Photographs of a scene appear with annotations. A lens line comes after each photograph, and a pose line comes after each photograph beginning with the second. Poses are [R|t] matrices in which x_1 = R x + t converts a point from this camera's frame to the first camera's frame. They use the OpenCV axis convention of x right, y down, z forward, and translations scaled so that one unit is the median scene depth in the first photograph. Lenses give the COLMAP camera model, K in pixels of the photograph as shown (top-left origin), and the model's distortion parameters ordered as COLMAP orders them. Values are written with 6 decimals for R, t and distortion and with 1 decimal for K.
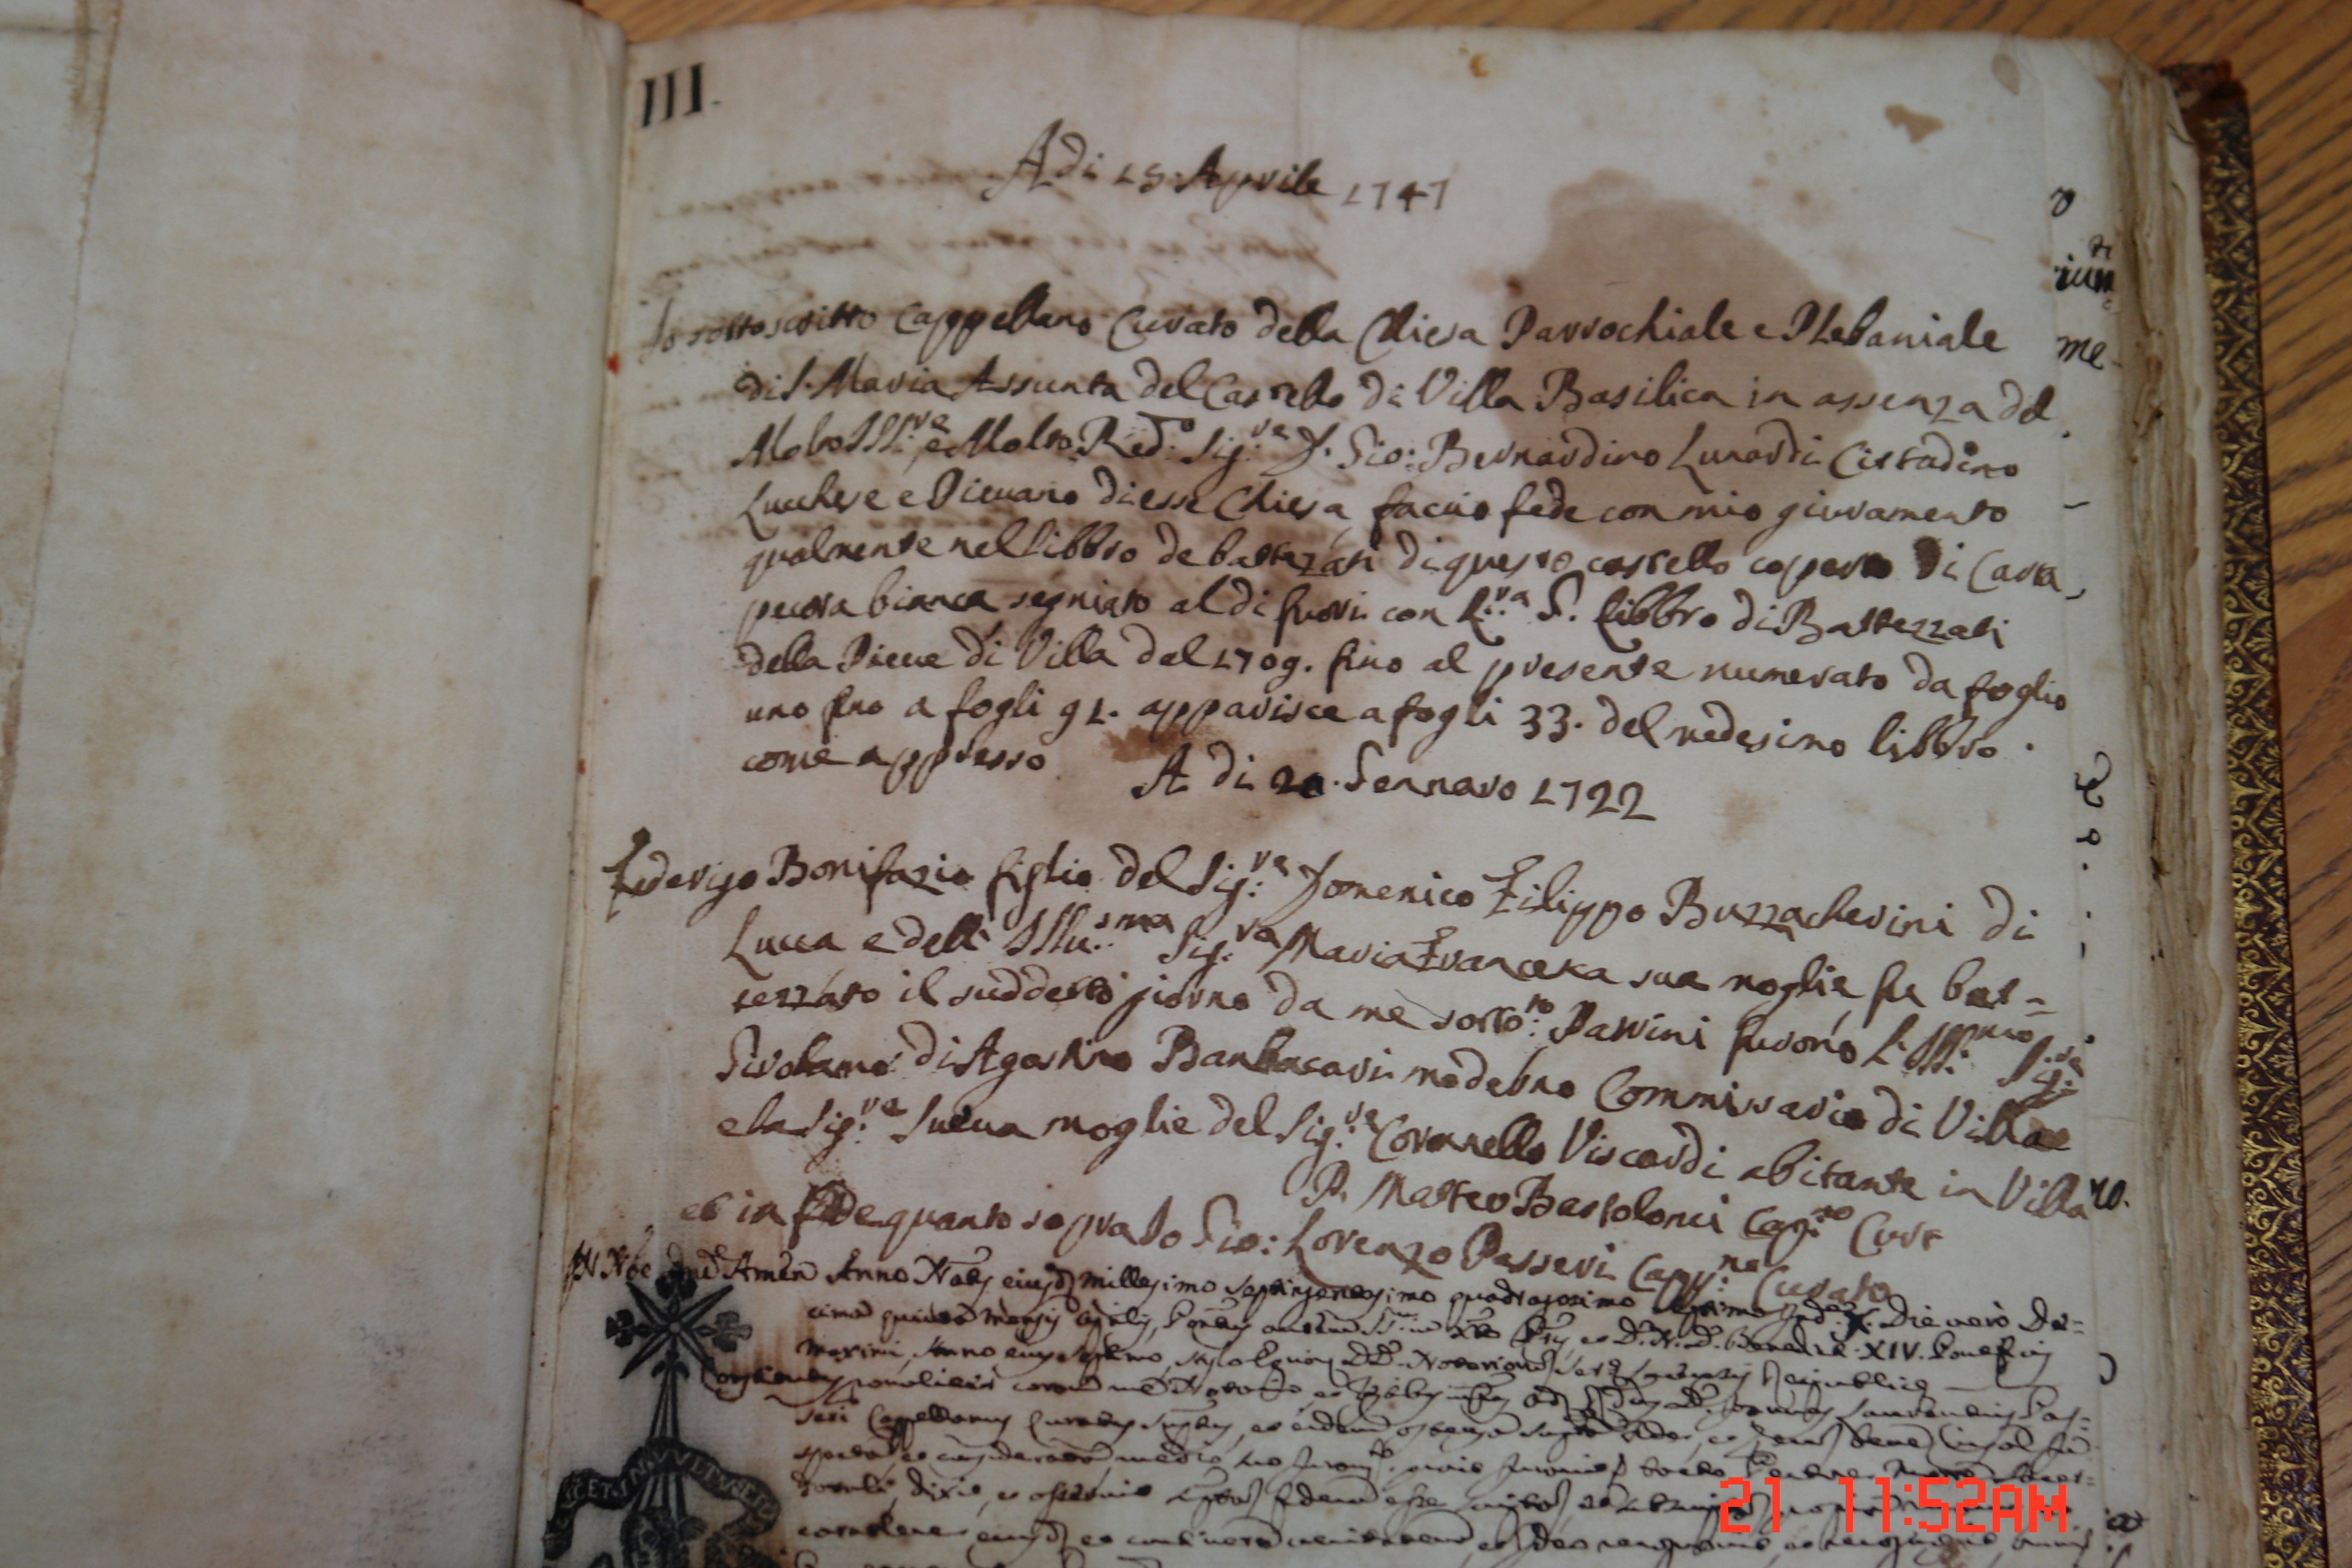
lens RADIAL K [[3921.1, 0, 1188.5], [0, 3921.1, 780.4], [0, 0, 1]] dist [0.005644, 0.000000]
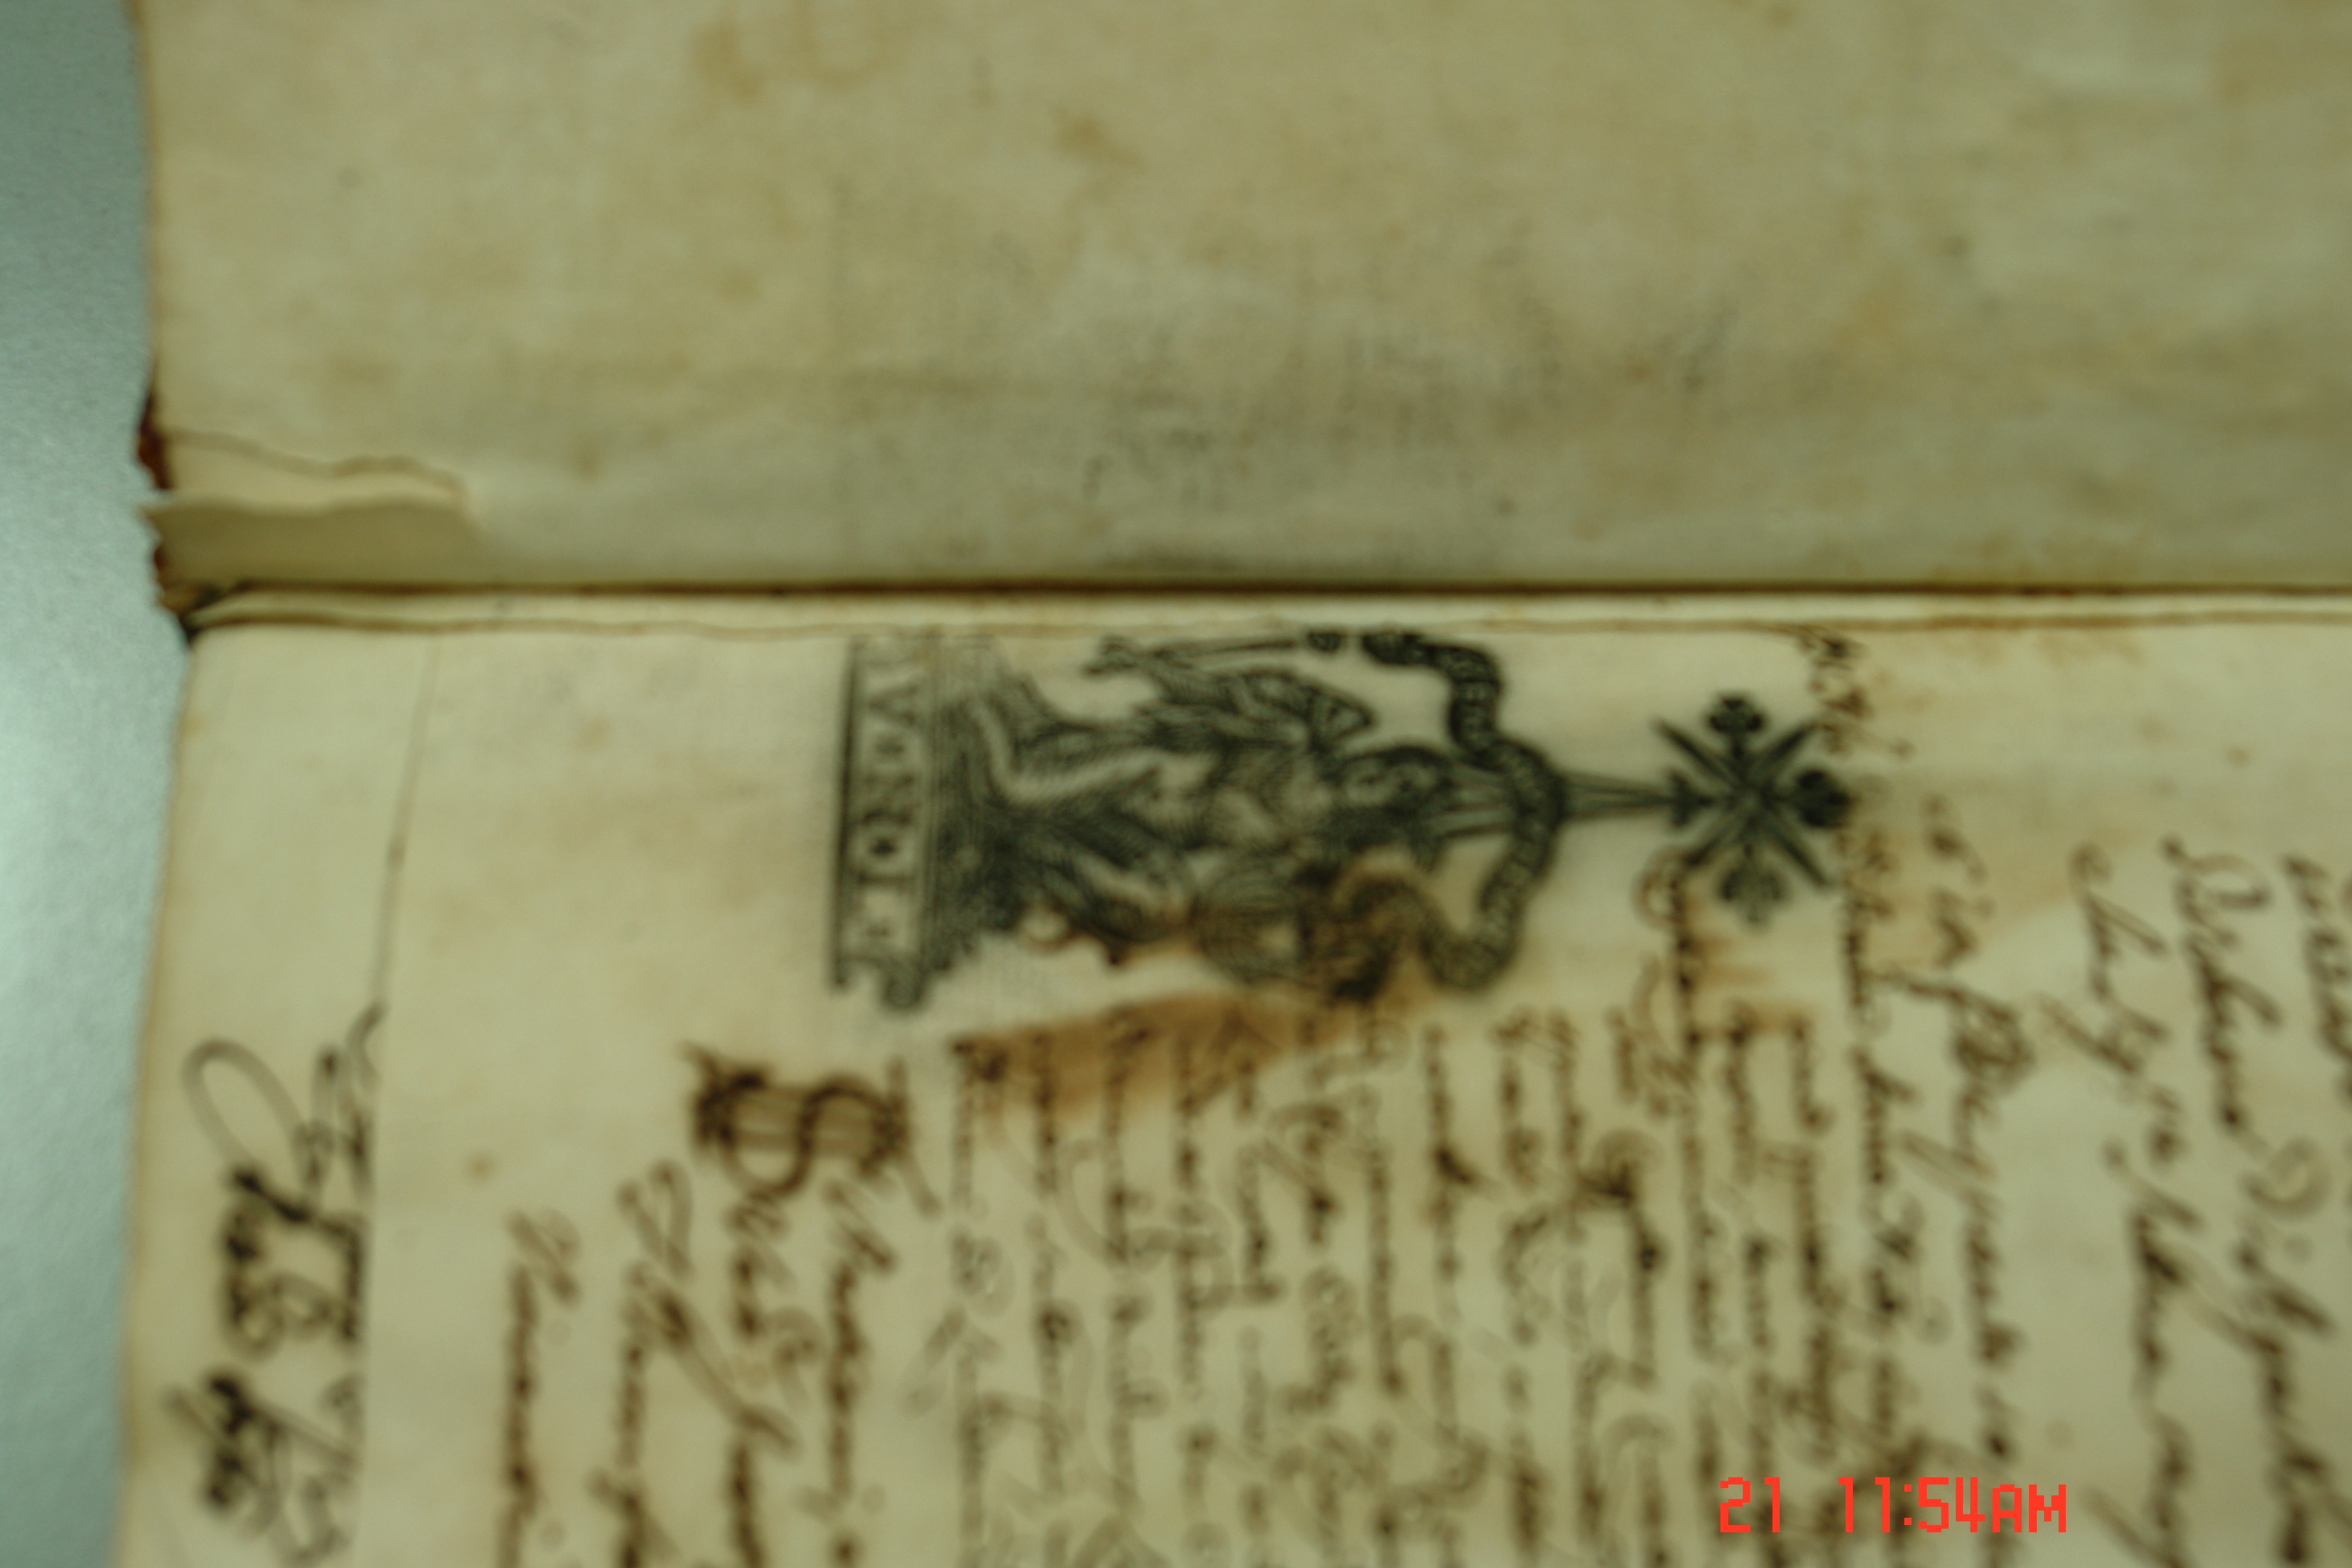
lens RADIAL K [[2627.5, 0, 1172.7], [0, 2627.5, 784.3], [0, 0, 1]] dist [0.028786, 0.000000]
pose [[0.042476, 0.982891, -0.179221, -0.064860], [-0.964871, 0.086906, 0.247932, 0.124867], [0.259266, 0.162394, 0.952055, 0.591585]]
